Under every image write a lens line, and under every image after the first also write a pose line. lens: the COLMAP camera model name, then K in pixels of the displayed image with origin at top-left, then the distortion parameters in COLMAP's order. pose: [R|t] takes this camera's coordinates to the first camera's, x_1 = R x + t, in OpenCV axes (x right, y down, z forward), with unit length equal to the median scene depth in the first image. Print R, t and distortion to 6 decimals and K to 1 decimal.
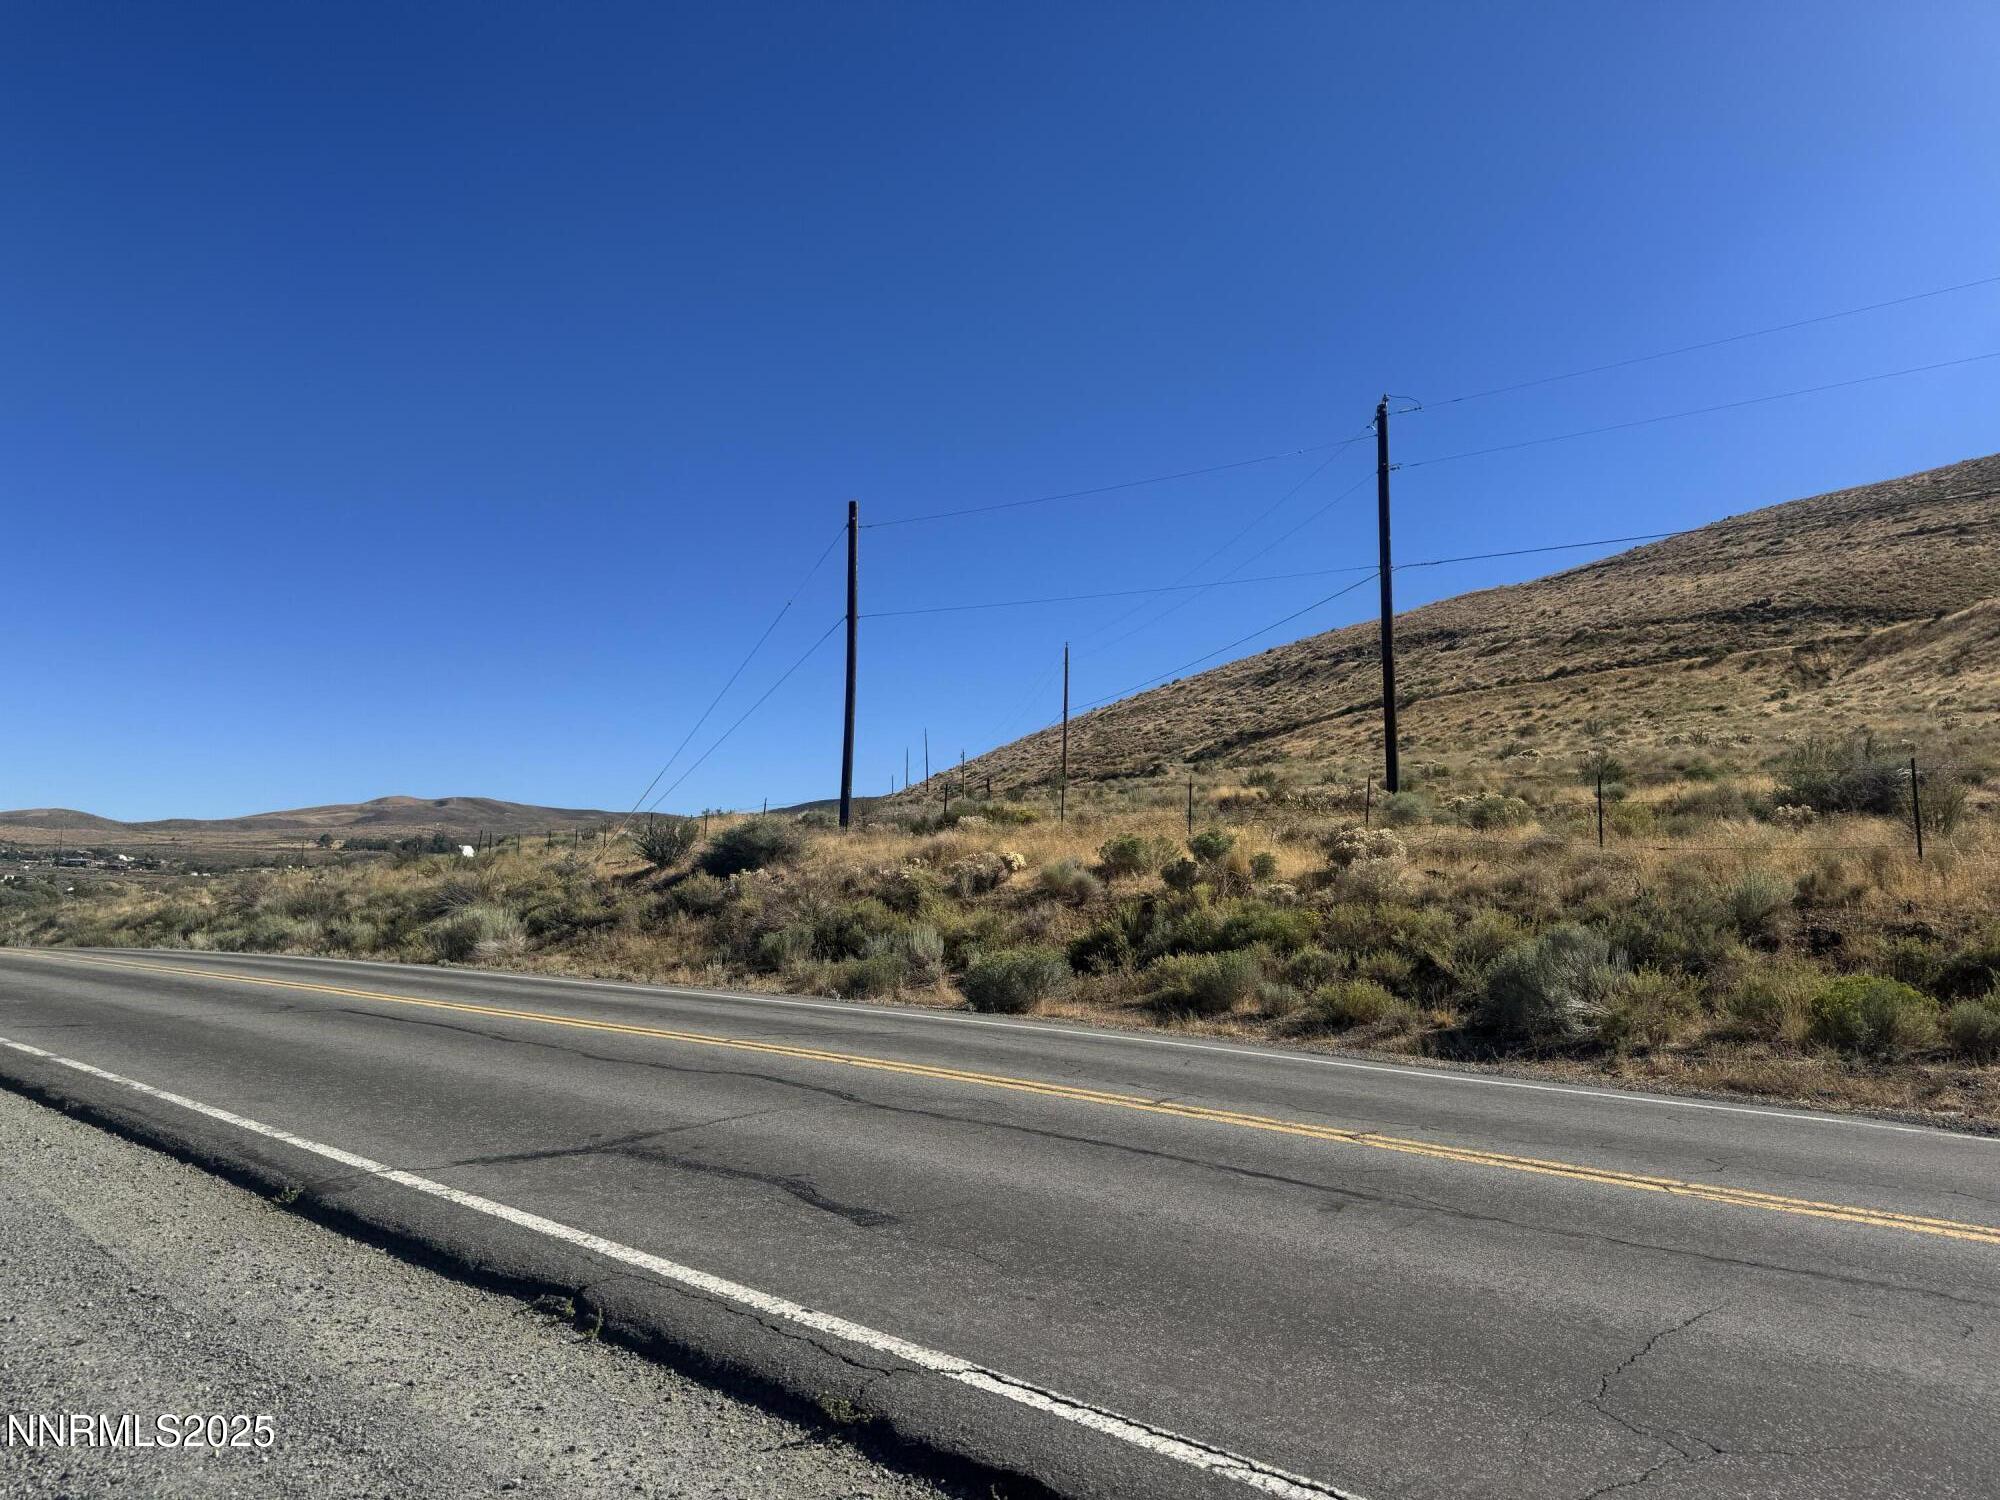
lens RADIAL K [[1394.1, 0, 999.3], [0, 1394.1, 784.0], [0, 0, 1]] dist [0.112869, -0.126980]
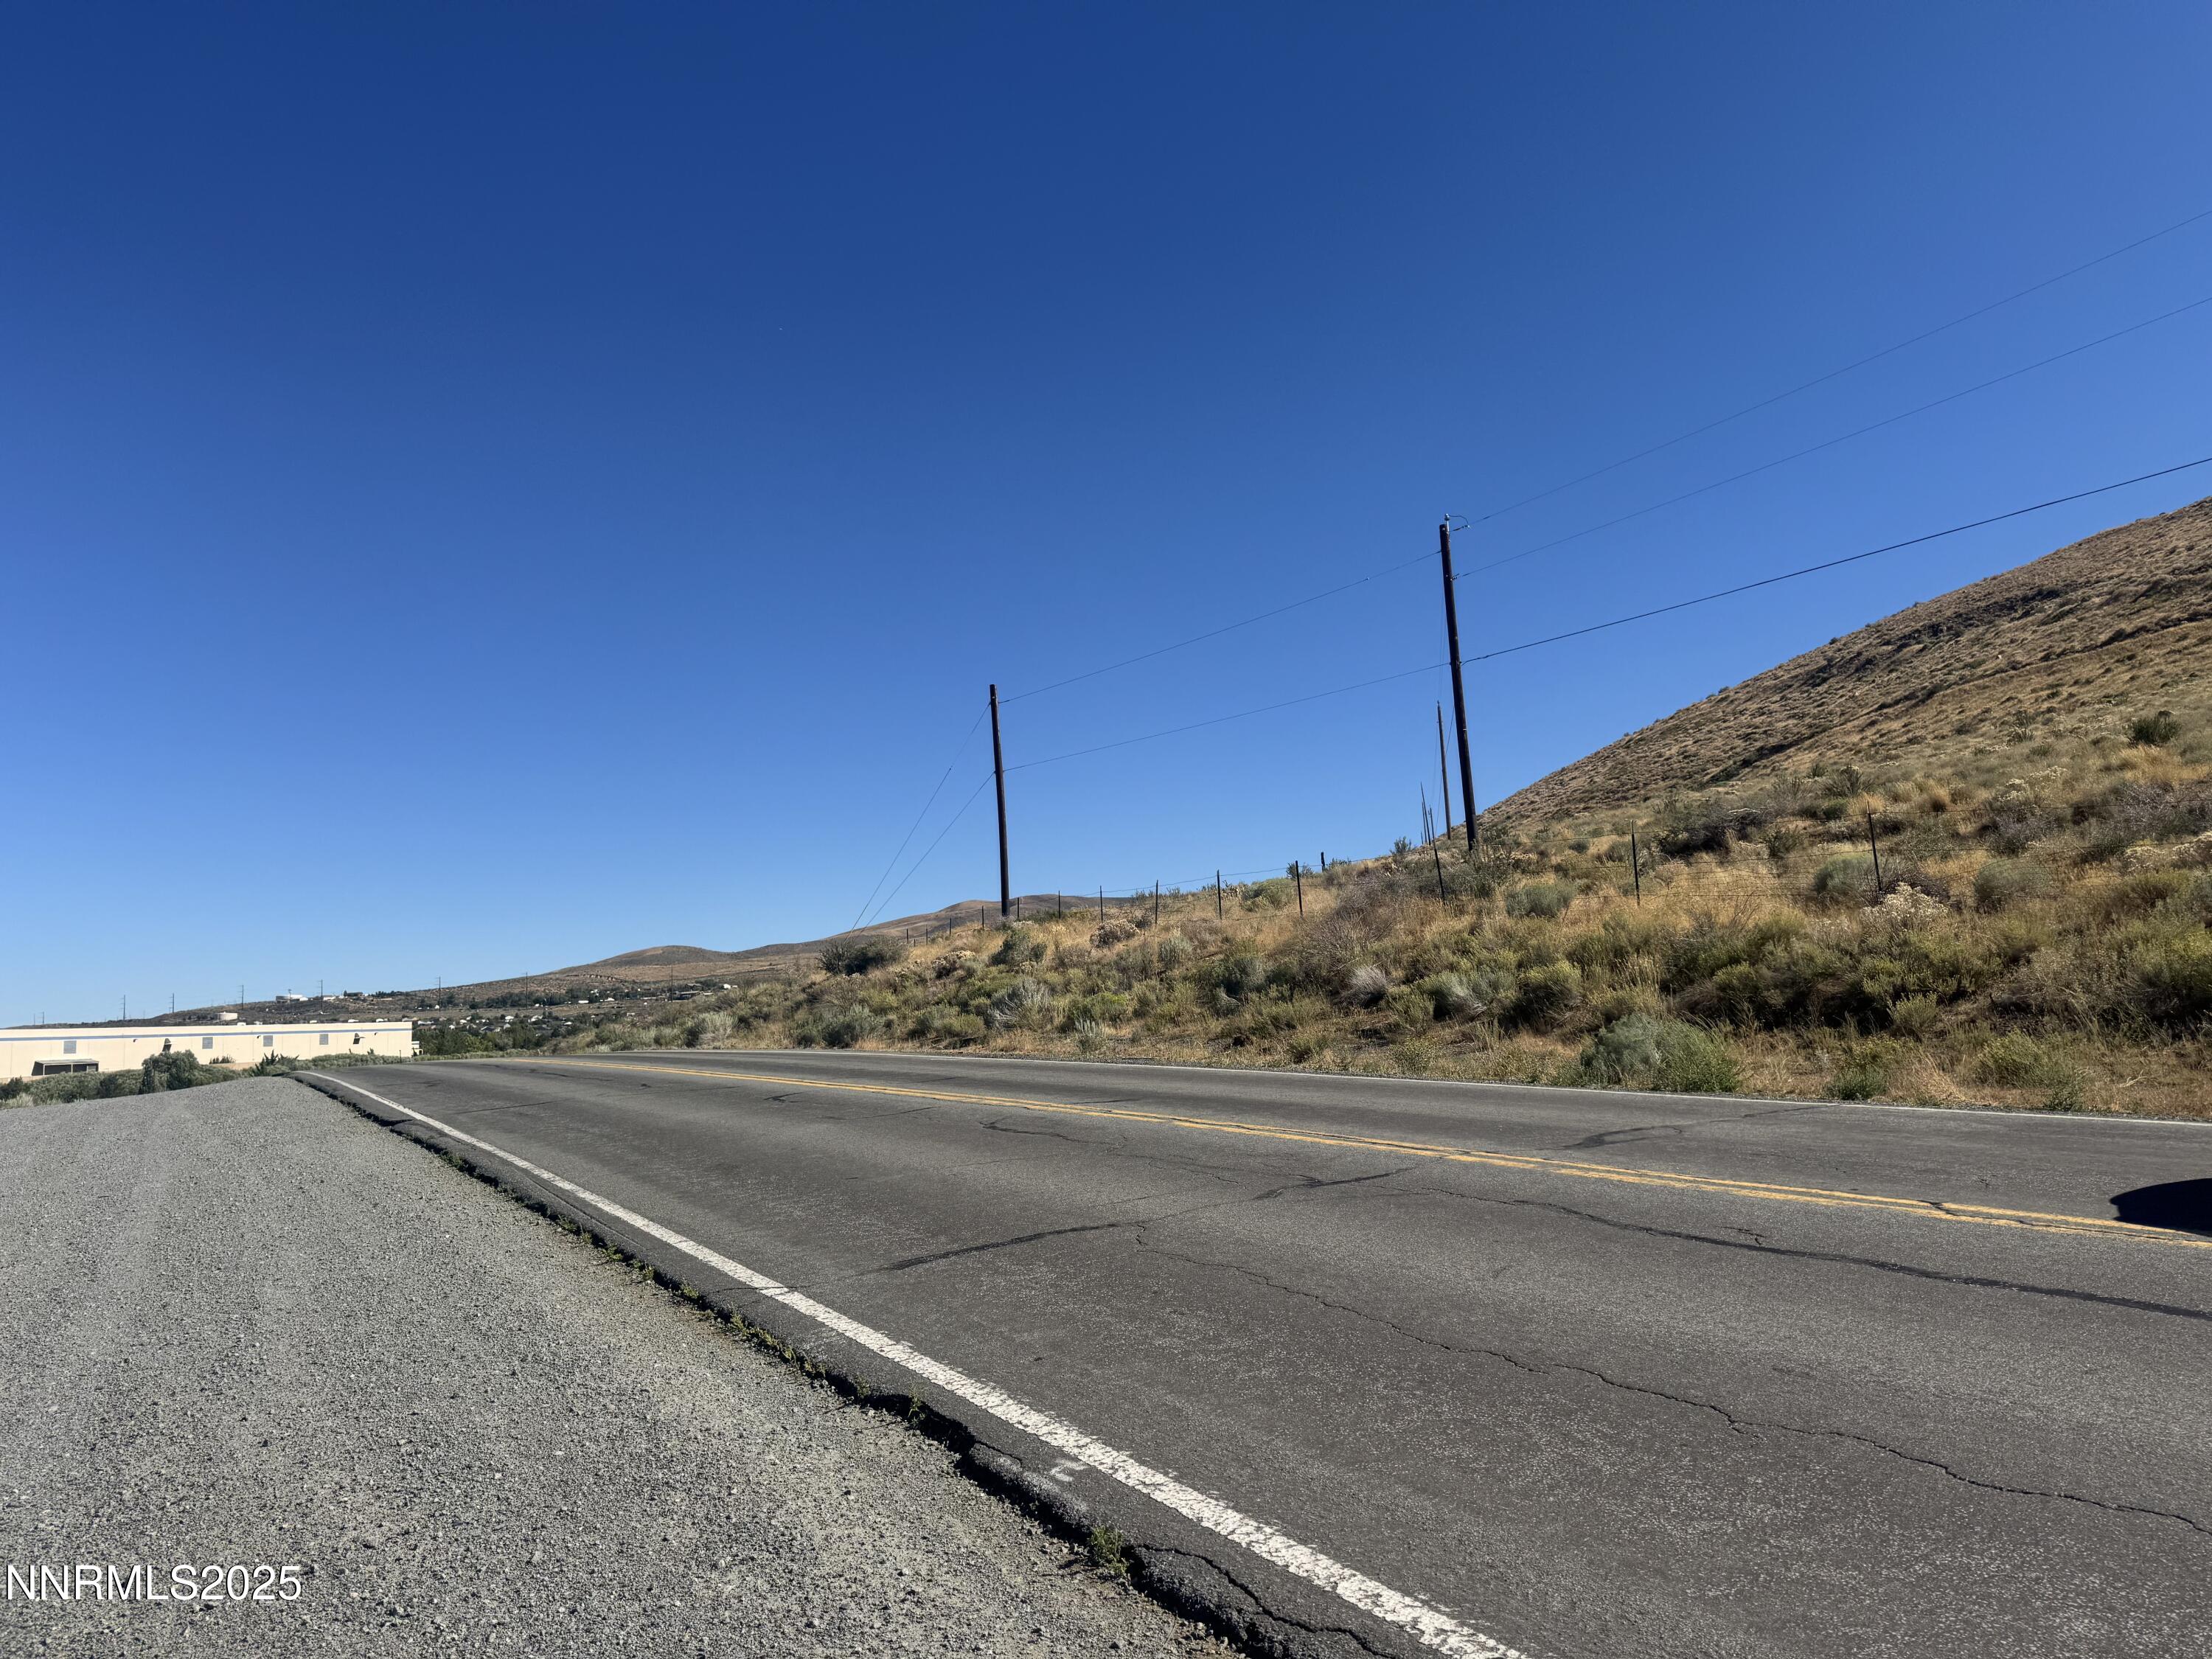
lens RADIAL K [[1549.8, 0, 1115.0], [0, 1549.8, 830.6], [0, 0, 1]] dist [0.096349, -0.133356]
pose [[0.946746, -0.111595, -0.302023, 0.089465], [0.108444, 0.993729, -0.027237, -0.002403], [0.303169, -0.006966, 0.952911, -0.075633]]
